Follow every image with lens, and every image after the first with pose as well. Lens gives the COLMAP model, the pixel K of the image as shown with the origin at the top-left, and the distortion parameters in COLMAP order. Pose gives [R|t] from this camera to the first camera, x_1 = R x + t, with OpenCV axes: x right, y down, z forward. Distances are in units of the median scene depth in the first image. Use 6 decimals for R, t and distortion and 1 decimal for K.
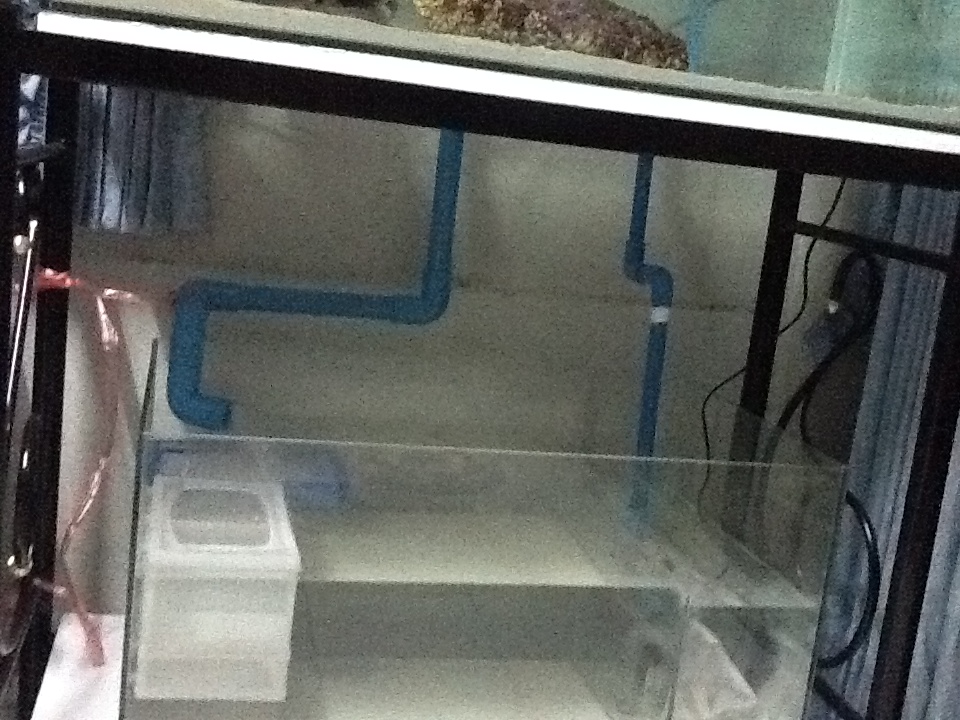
lens RADIAL K [[1222.6, 0, 472.1], [0, 1222.6, 368.9], [0, 0, 1]] dist [0.030346, -0.008805]
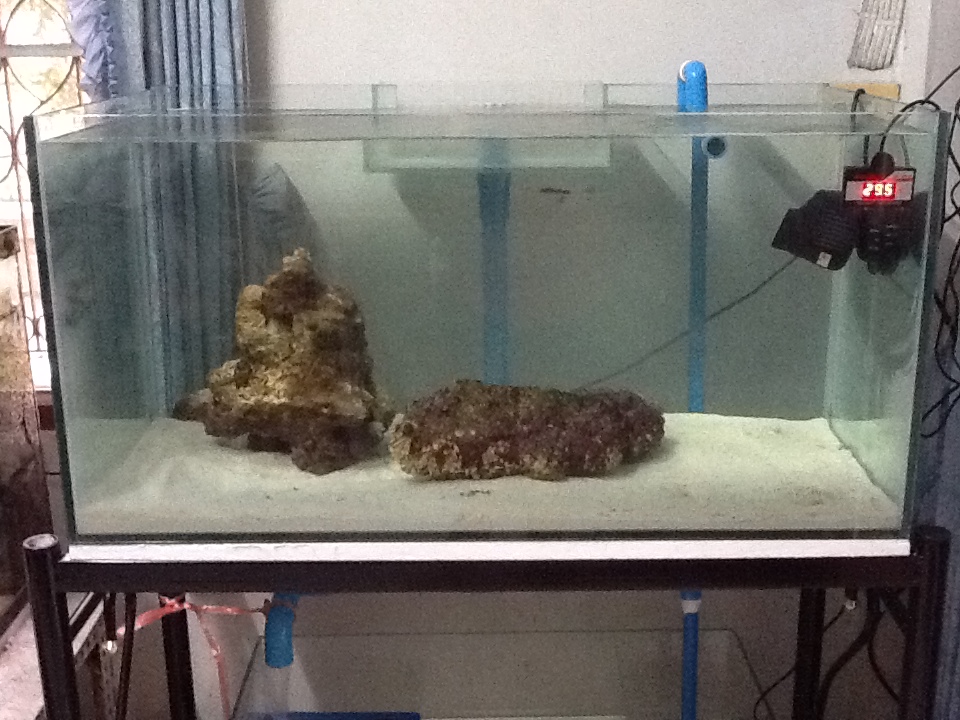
lens RADIAL K [[1204.5, 0, 480.0], [0, 1204.5, 360.0], [0, 0, 1]] dist [0.067318, 0.016121]
pose [[0.966574, -0.059560, -0.249374, 0.313891], [0.078751, 0.994593, 0.067694, -0.431949], [0.243994, -0.085070, 0.966038, -0.082102]]
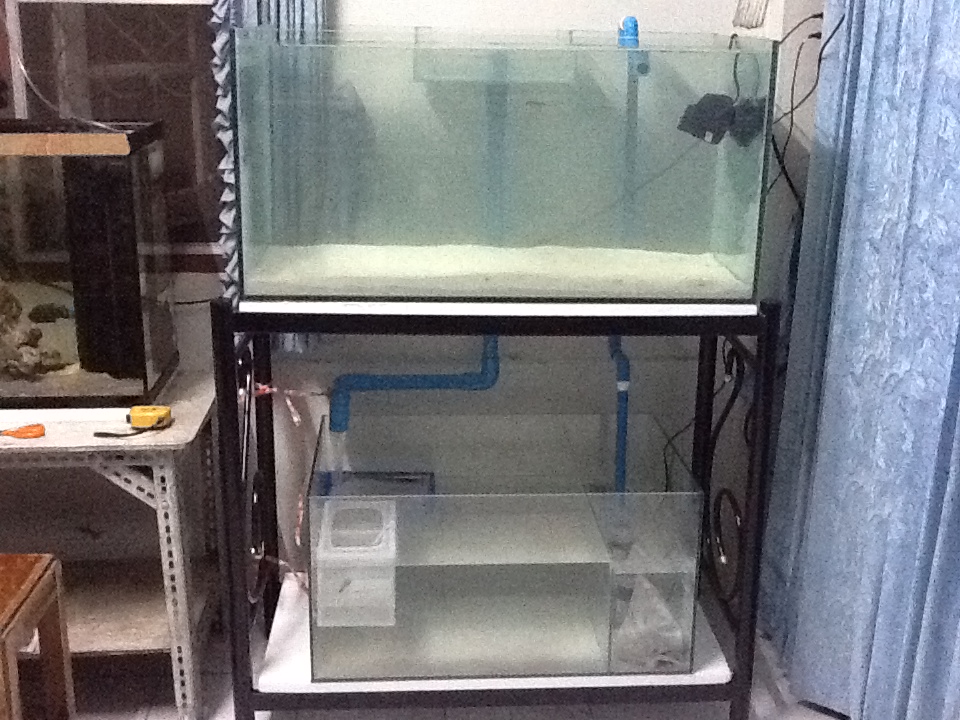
lens RADIAL K [[1211.8, 0, 480.0], [0, 1211.8, 360.0], [0, 0, 1]] dist [0.024219, 0.033941]
pose [[0.979476, -0.050016, -0.195257, 0.348689], [0.065335, 0.995203, 0.072816, -0.254810], [0.190678, -0.084078, 0.978045, -0.732739]]
